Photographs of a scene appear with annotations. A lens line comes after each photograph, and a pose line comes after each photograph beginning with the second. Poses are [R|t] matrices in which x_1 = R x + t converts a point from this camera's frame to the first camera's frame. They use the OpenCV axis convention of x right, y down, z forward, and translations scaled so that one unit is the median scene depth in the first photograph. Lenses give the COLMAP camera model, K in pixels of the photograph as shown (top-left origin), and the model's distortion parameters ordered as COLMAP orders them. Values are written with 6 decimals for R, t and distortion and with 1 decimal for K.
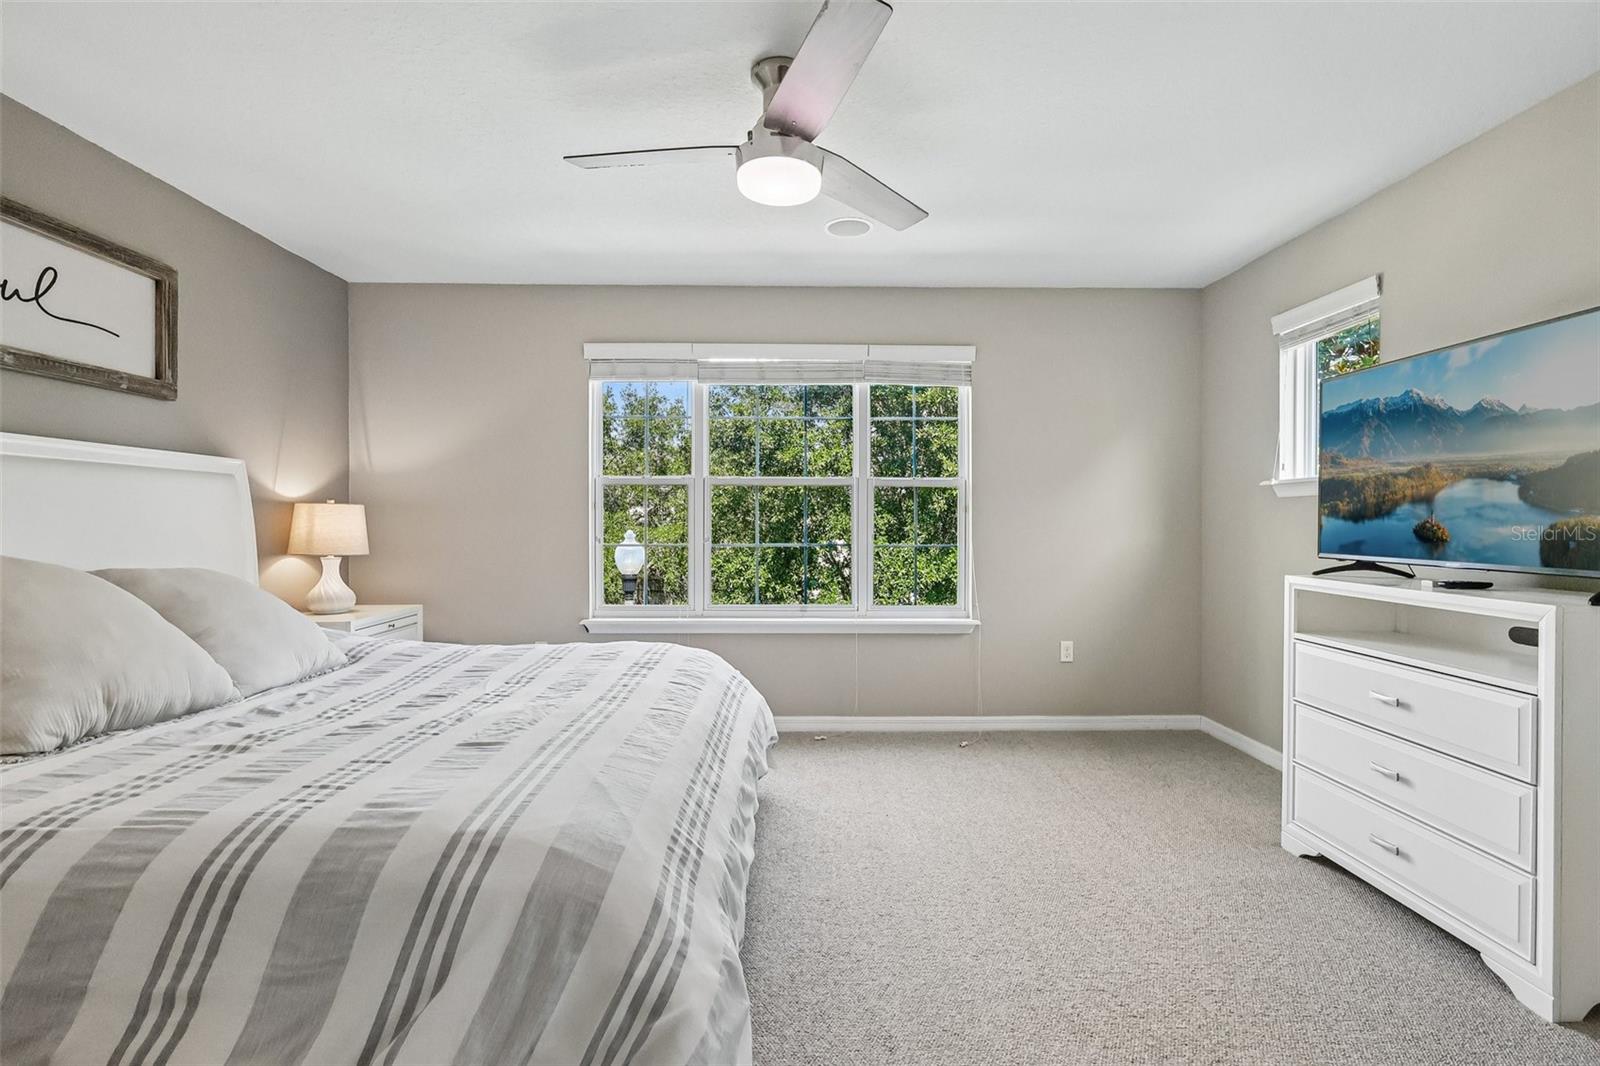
lens RADIAL K [[752.2, 0, 798.0], [0, 752.2, 528.2], [0, 0, 1]] dist [0.000577, 0.000671]
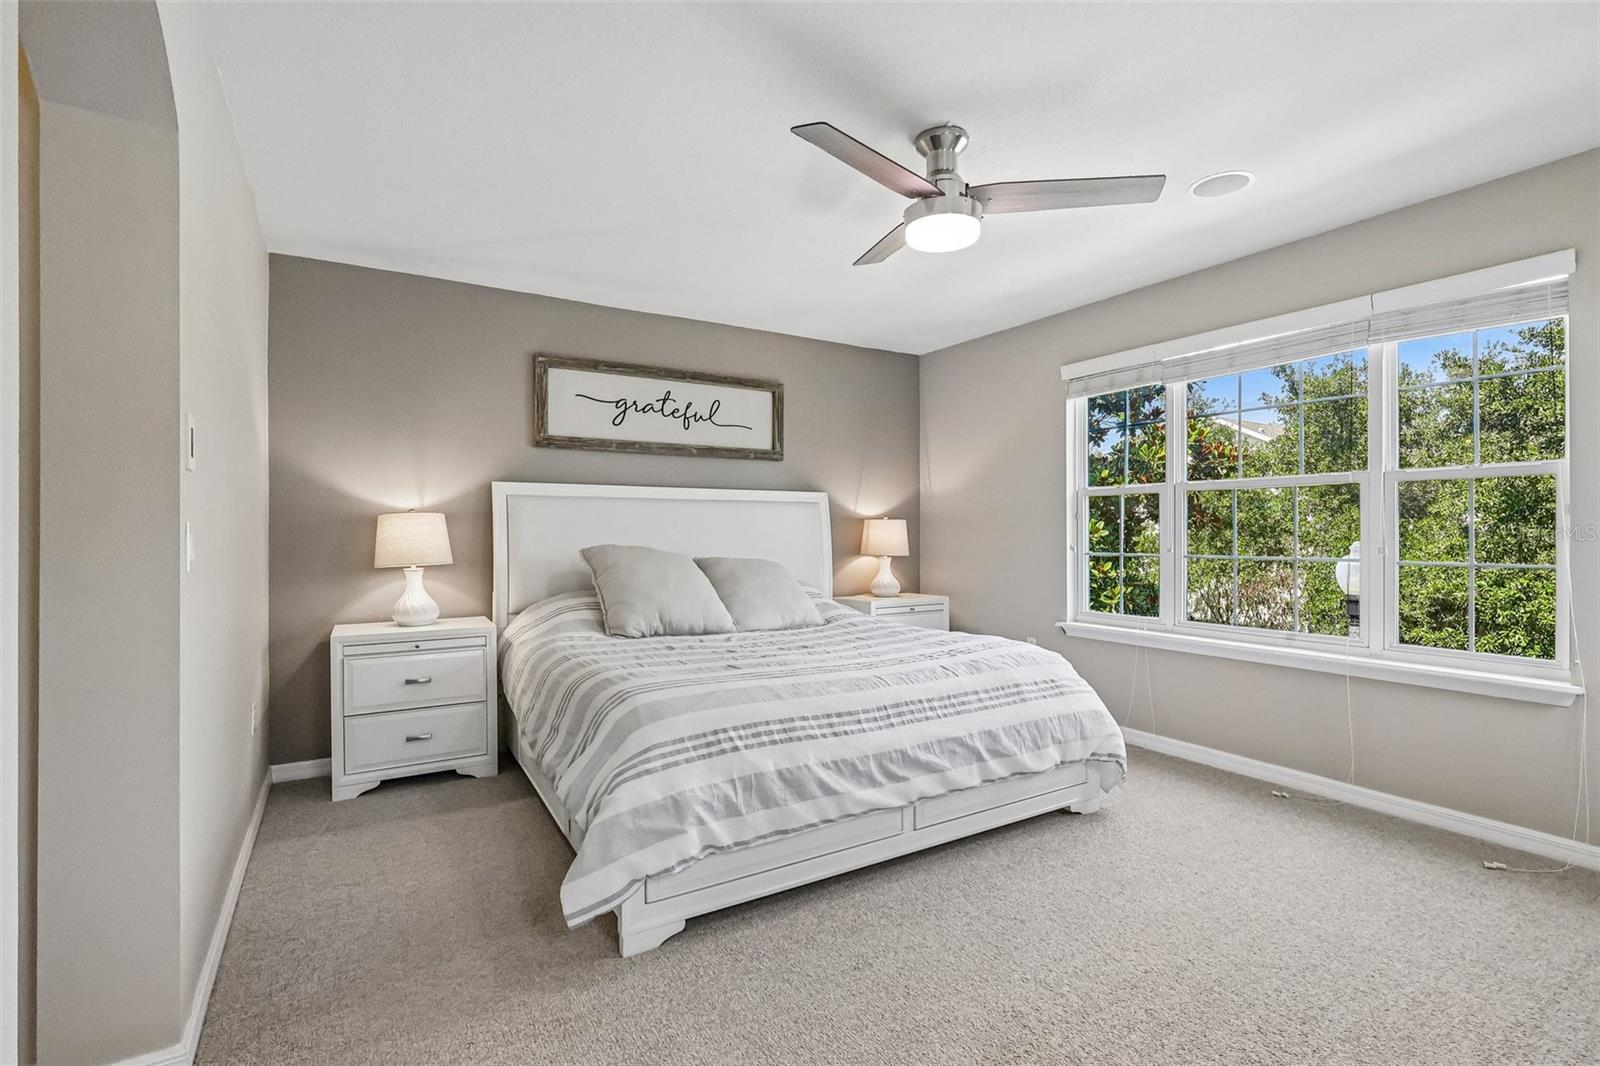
lens RADIAL K [[752.2, 0, 793.8], [0, 752.2, 533.6], [0, 0, 1]] dist [0.000577, 0.000671]
pose [[0.498151, -0.000827, -0.867090, 0.593516], [-0.005135, 0.999979, -0.003903, 0.001302], [0.867075, 0.006397, 0.498136, 0.163882]]
